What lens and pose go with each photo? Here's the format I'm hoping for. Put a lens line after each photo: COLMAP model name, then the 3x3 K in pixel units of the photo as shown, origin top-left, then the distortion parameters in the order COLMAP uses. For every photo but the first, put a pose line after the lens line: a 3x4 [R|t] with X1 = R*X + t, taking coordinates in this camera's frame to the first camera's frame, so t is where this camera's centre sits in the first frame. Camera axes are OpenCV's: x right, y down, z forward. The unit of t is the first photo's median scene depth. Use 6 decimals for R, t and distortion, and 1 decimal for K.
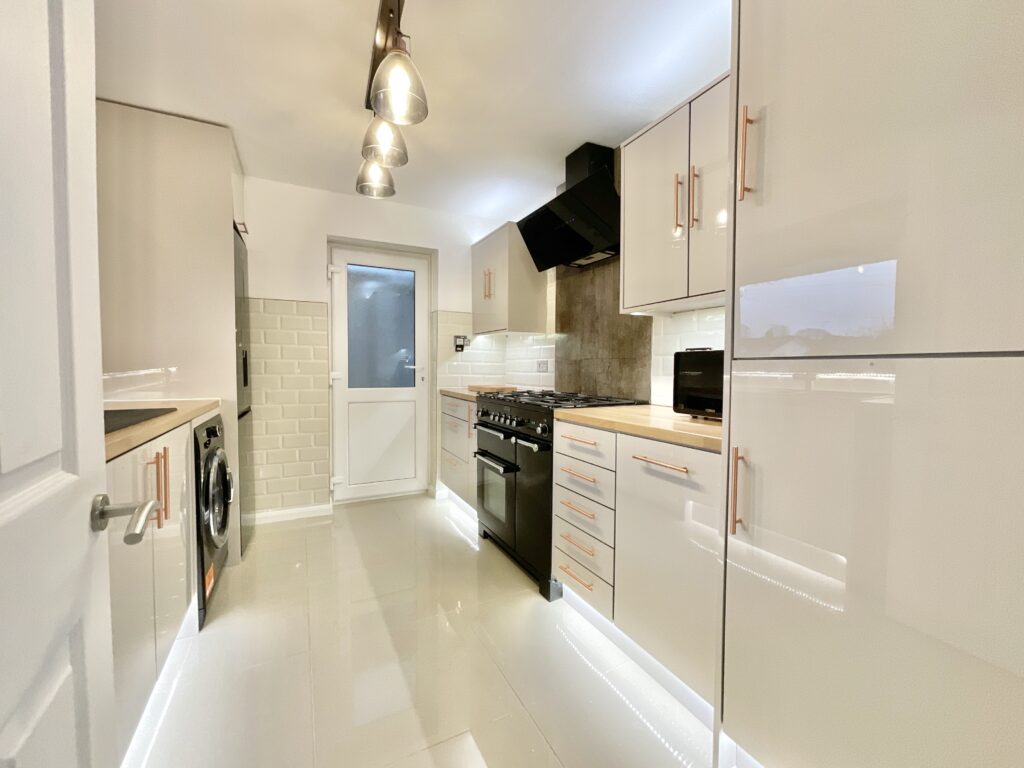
lens RADIAL K [[417.0, 0, 511.1], [0, 417.0, 382.2], [0, 0, 1]] dist [-0.001162, 0.000590]
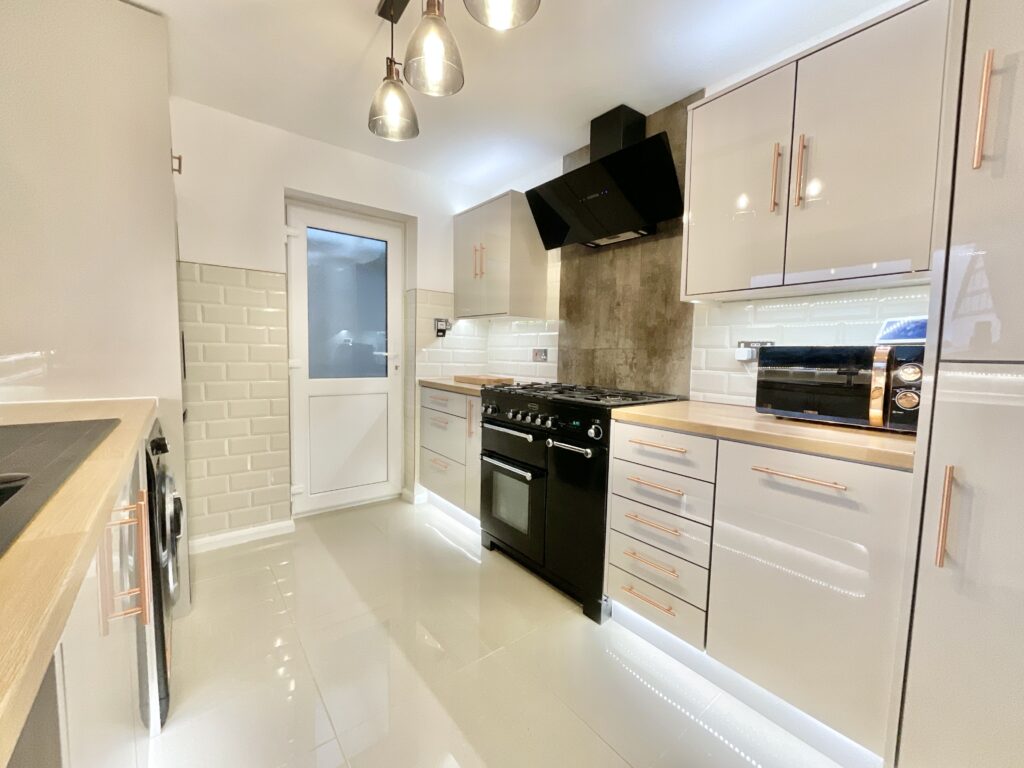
lens RADIAL K [[417.0, 0, 511.1], [0, 417.0, 382.2], [0, 0, 1]] dist [-0.001162, 0.000590]
pose [[0.980832, -0.001894, 0.194846, -0.191270], [-0.005693, 0.999247, 0.038370, -0.015837], [-0.194772, -0.038744, 0.980083, 0.133359]]
